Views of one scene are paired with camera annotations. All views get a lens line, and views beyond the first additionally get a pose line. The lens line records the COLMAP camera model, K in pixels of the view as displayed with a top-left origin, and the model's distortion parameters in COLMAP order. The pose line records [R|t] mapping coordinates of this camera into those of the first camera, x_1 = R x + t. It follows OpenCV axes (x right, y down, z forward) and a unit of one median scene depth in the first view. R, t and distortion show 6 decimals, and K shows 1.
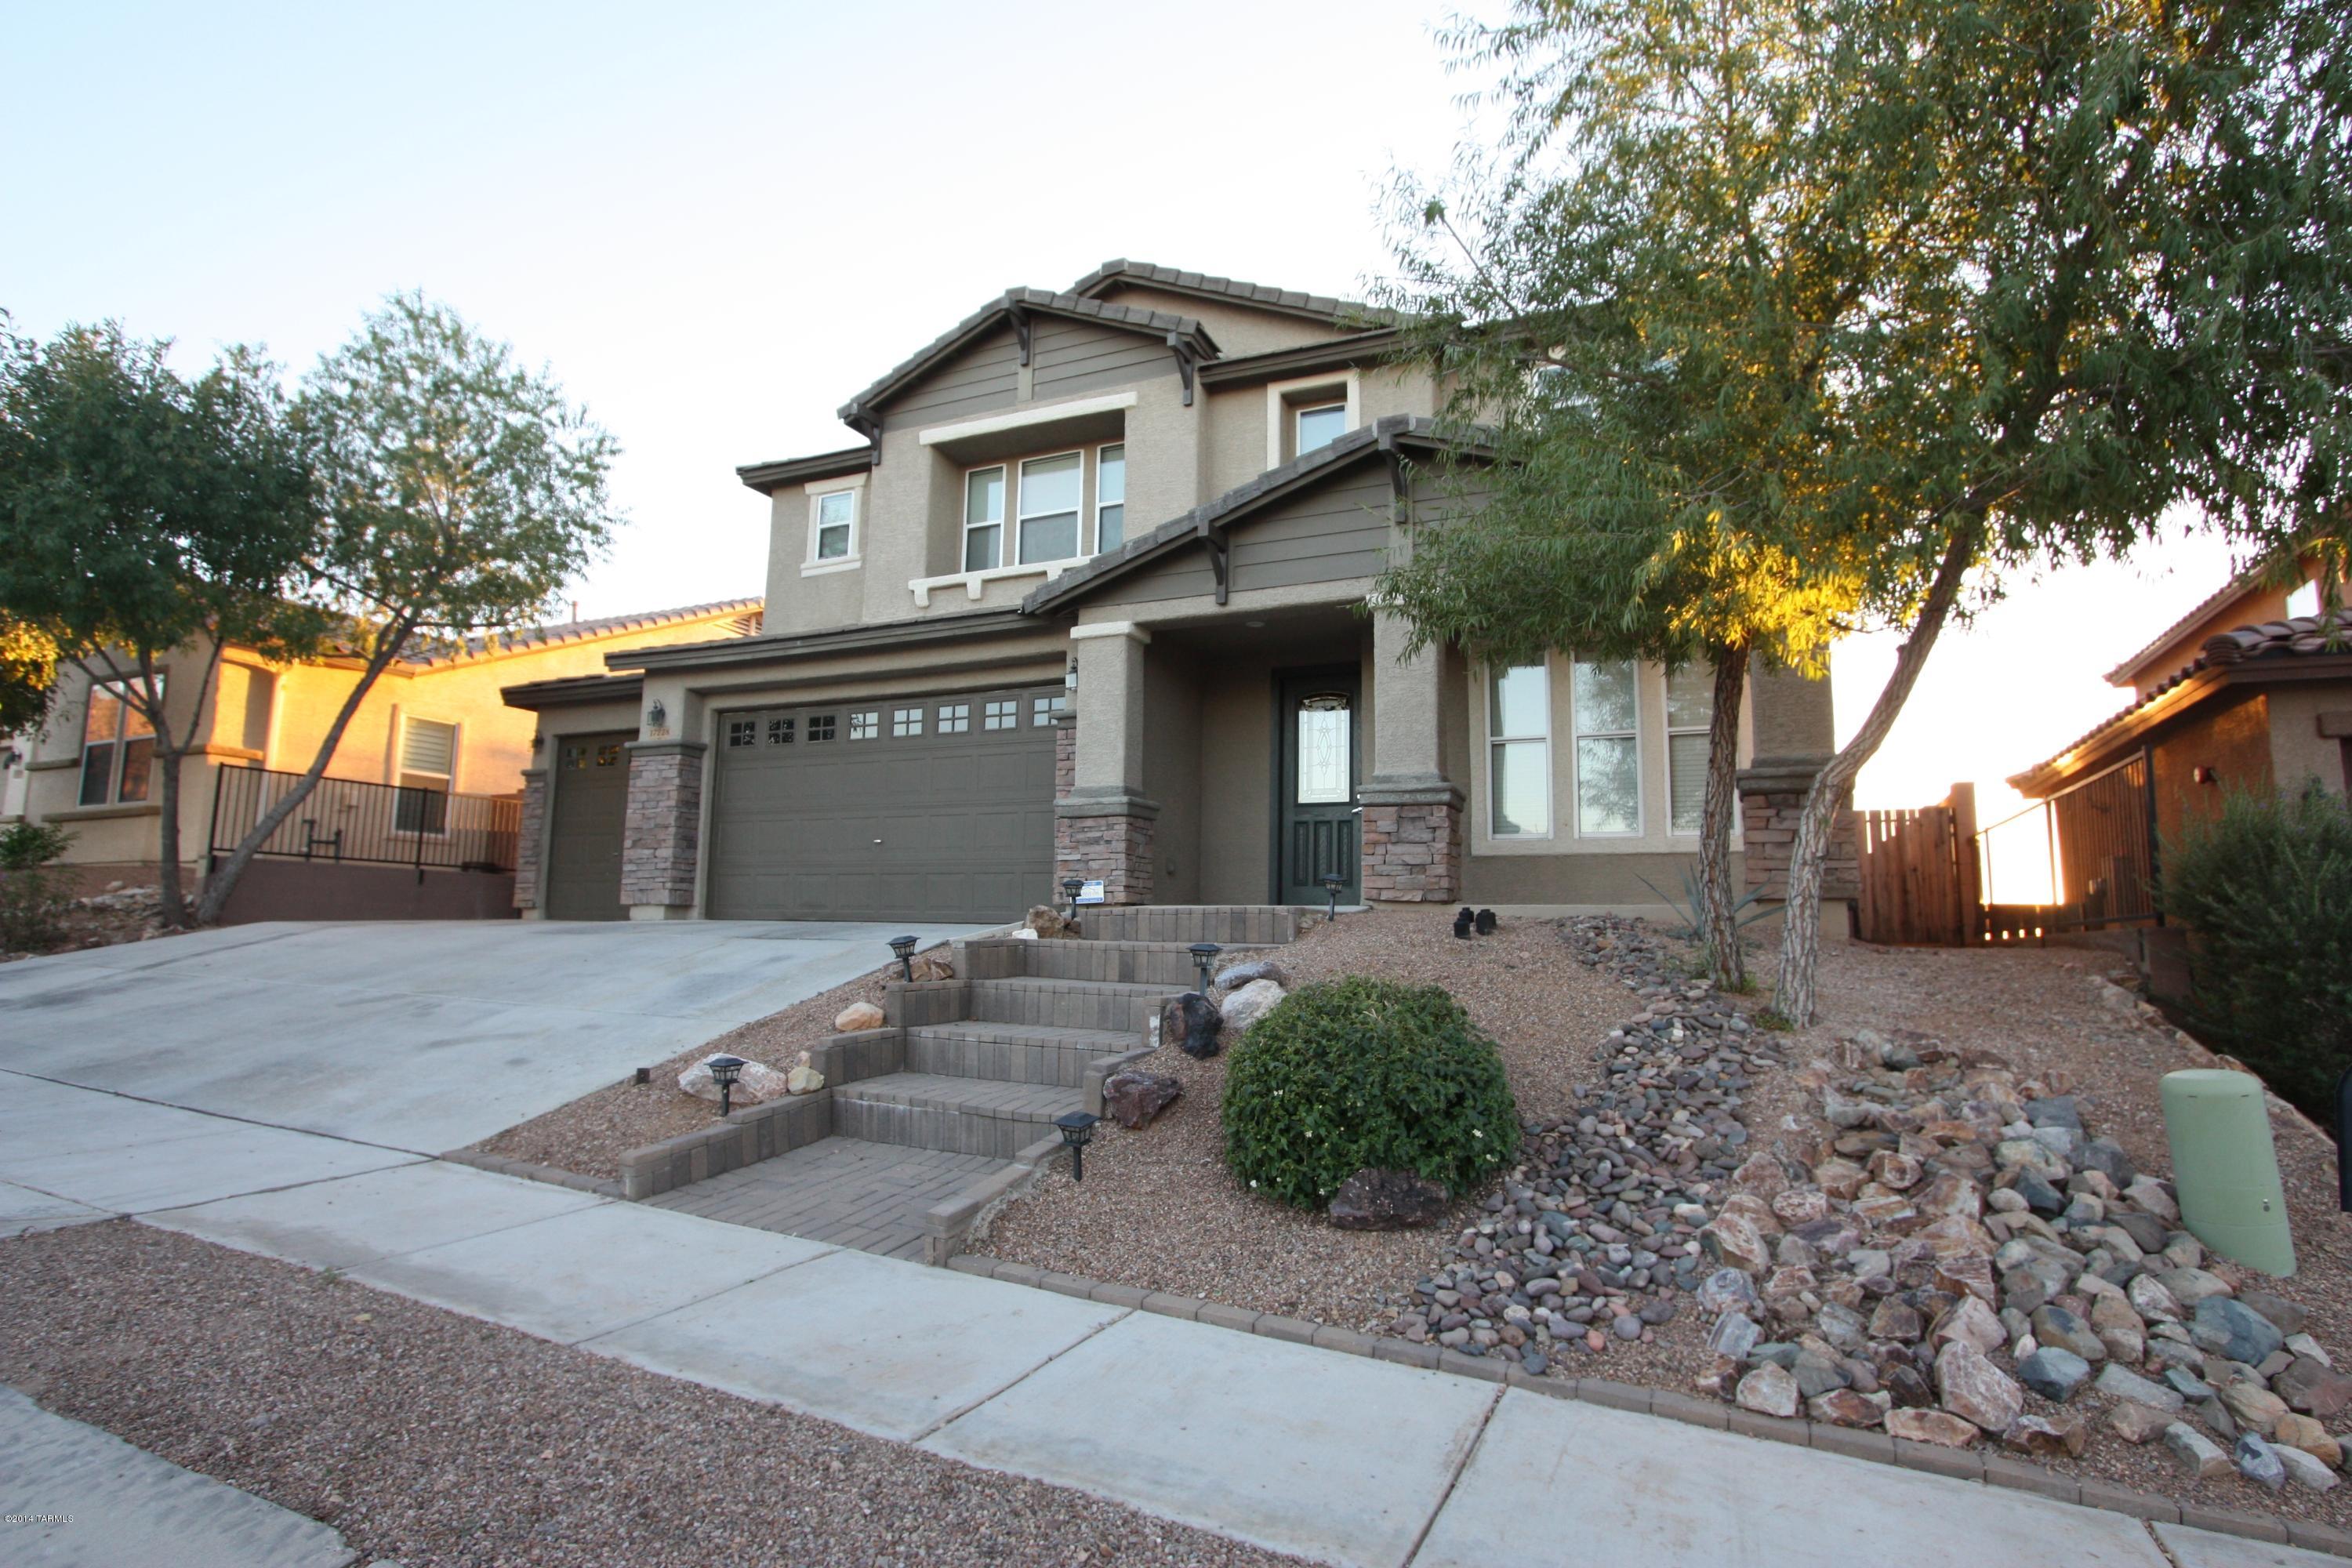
lens RADIAL K [[1150.3, 0, 1193.6], [0, 1150.3, 794.0], [0, 0, 1]] dist [-0.019095, 0.004194]
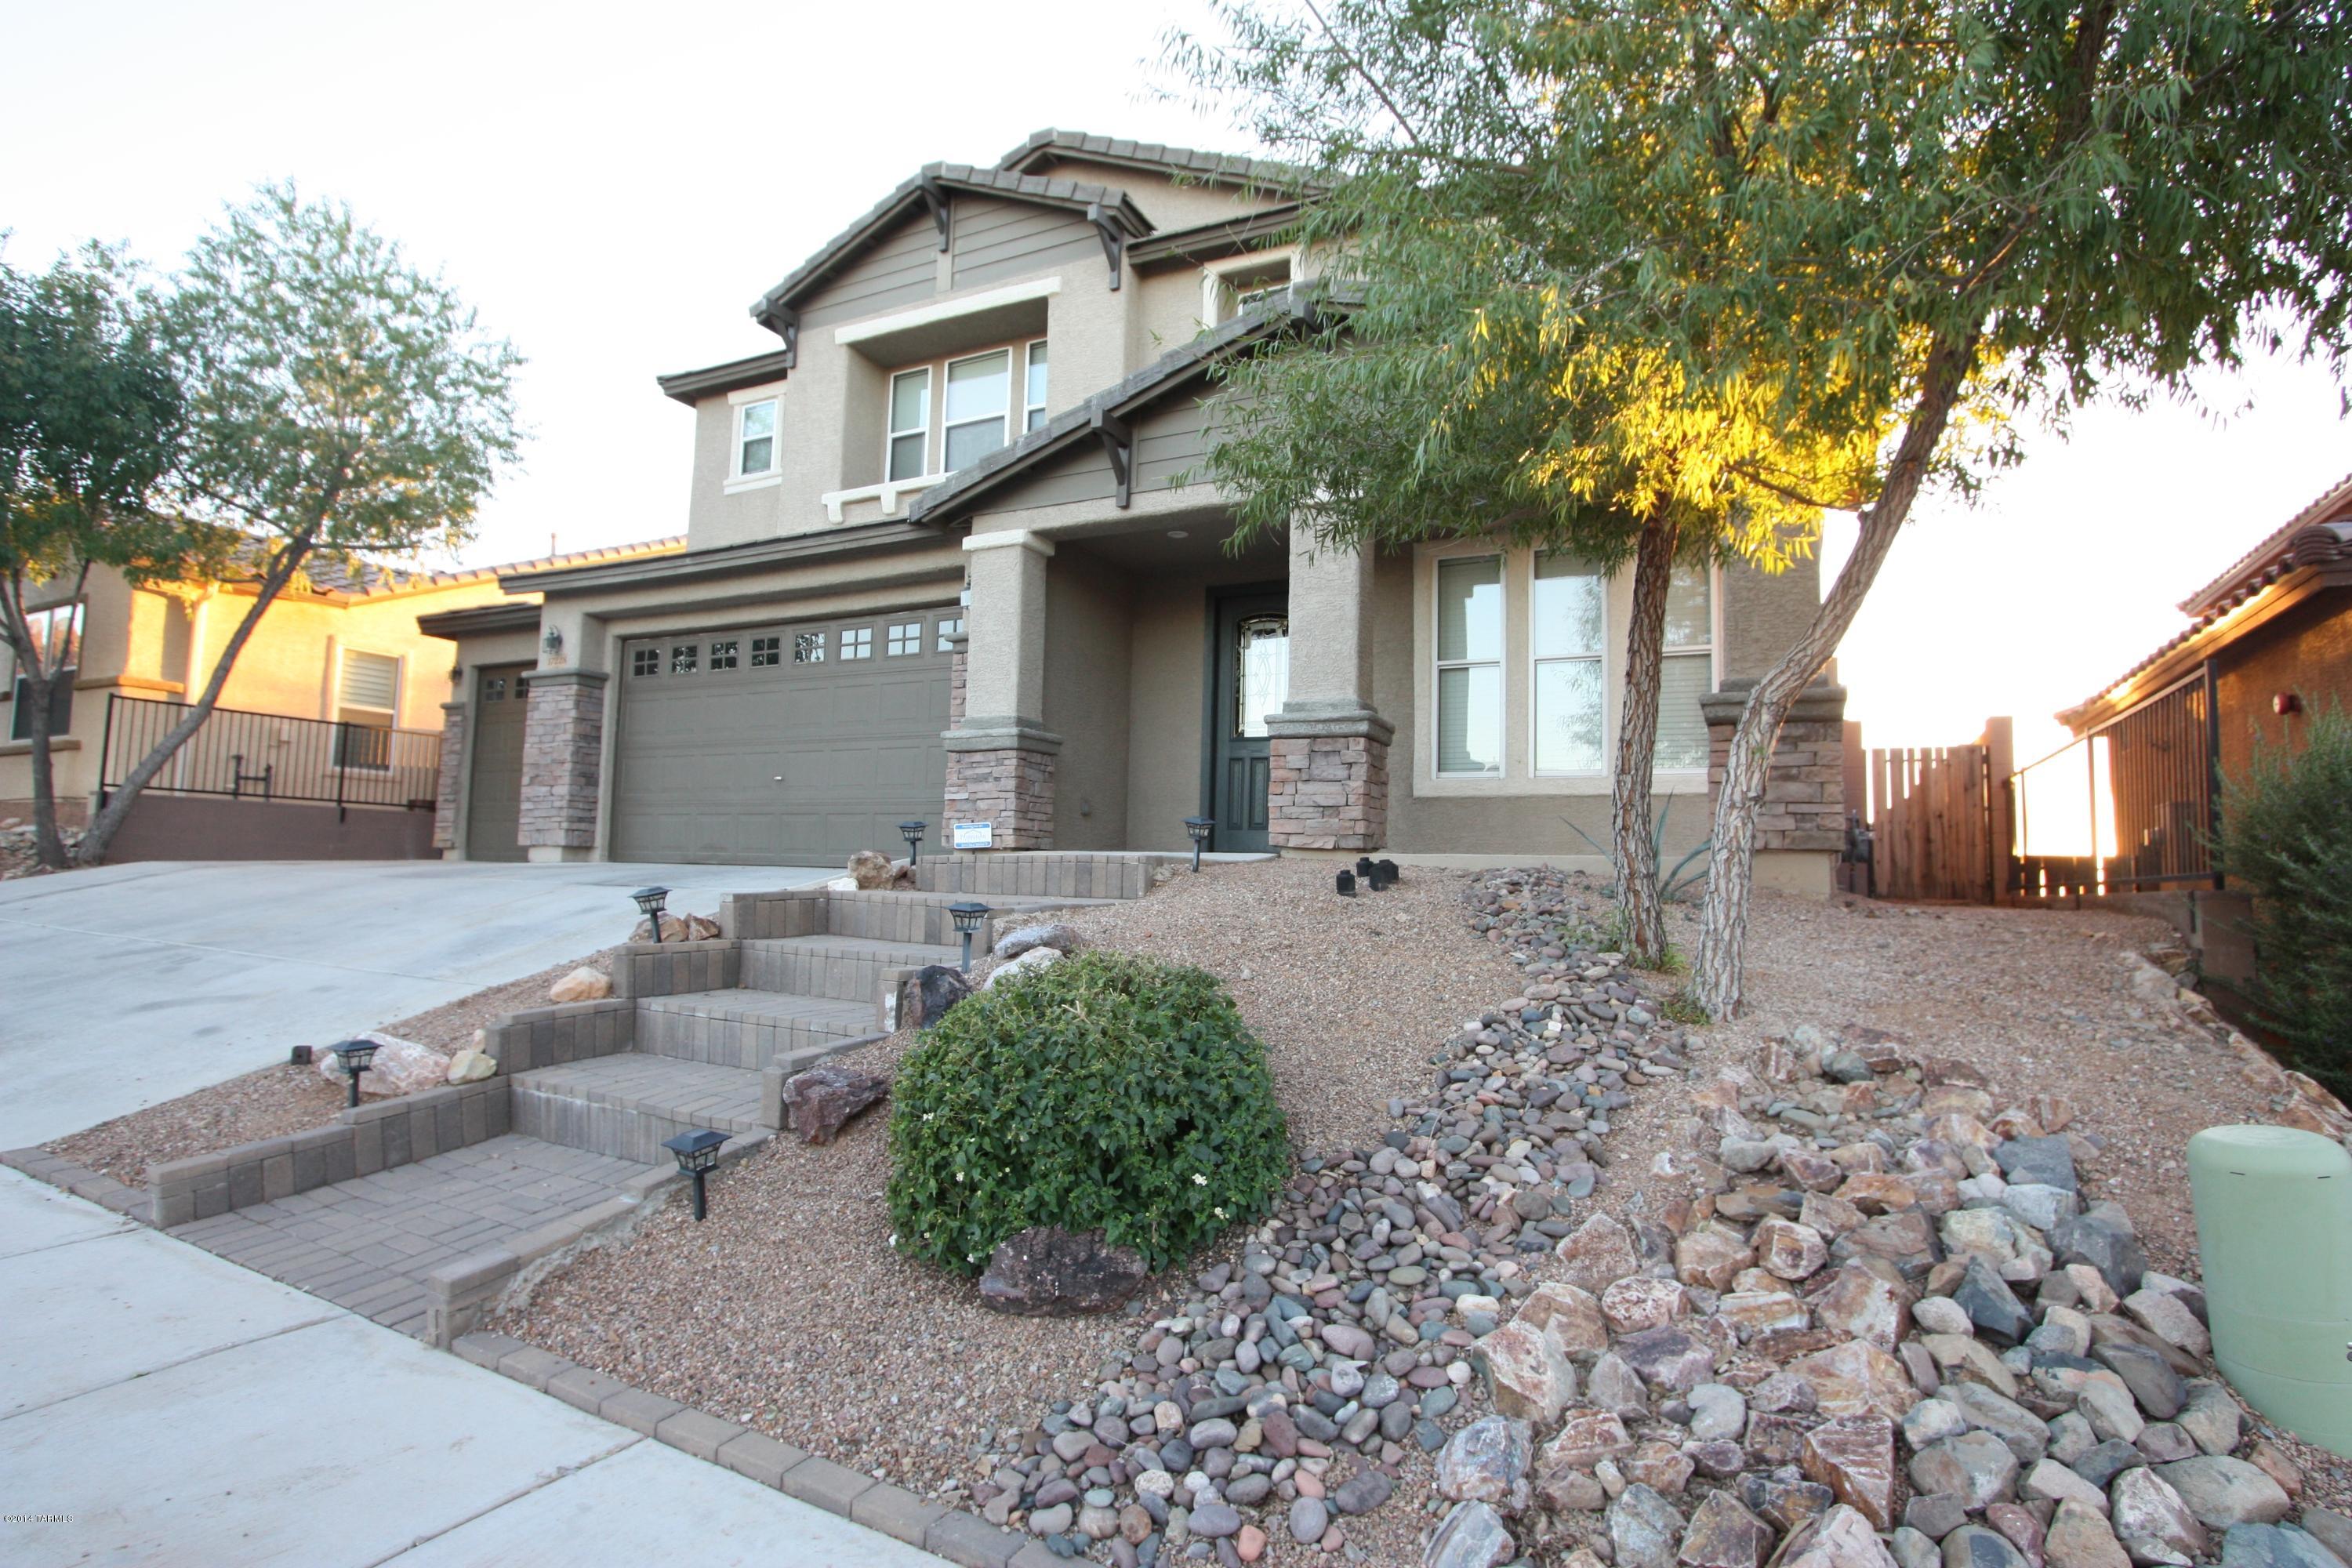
lens RADIAL K [[1150.3, 0, 1189.0], [0, 1150.3, 783.3], [0, 0, 1]] dist [-0.019095, 0.004194]
pose [[0.999082, 0.004202, -0.042635, 0.096540], [-0.002451, 0.999154, 0.041043, 0.007060], [0.042772, -0.040900, 0.998247, 0.105678]]
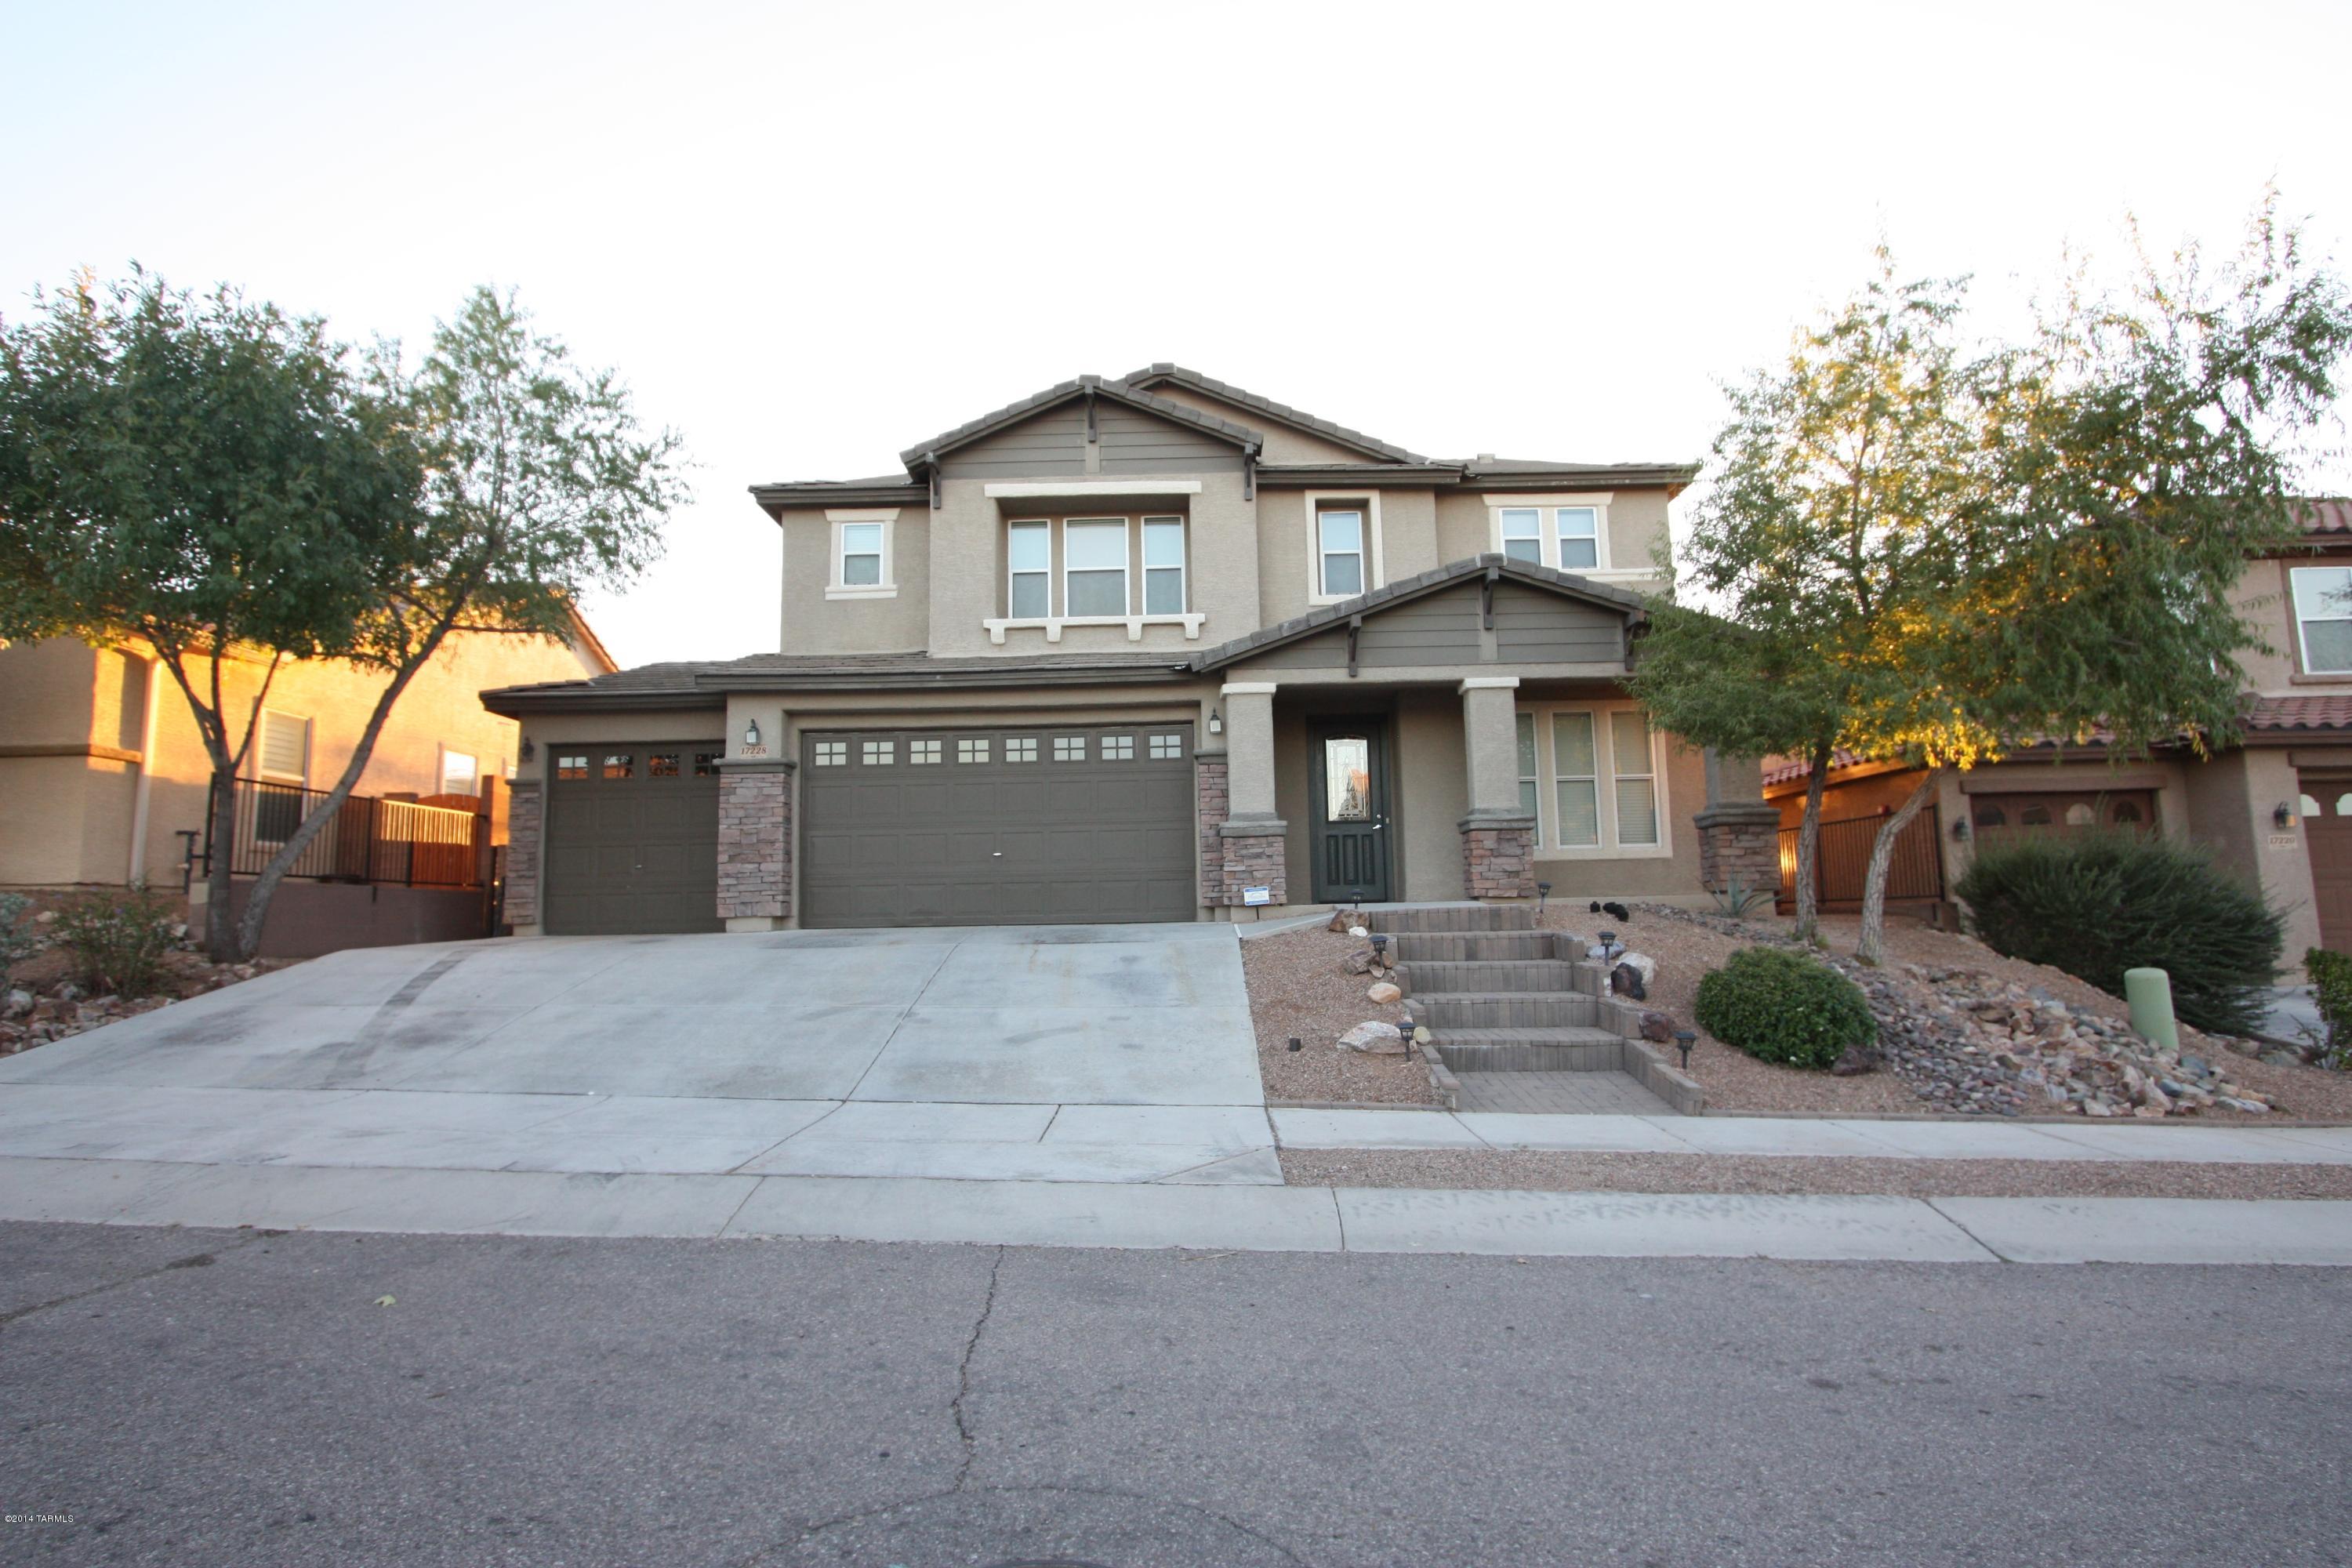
lens RADIAL K [[1150.3, 0, 1158.4], [0, 1150.3, 790.8], [0, 0, 1]] dist [-0.019095, 0.004194]
pose [[0.920332, 0.006807, 0.391078, -0.605976], [-0.013427, 0.999809, 0.014196, -0.042281], [-0.390906, -0.018316, 0.920248, -0.117963]]
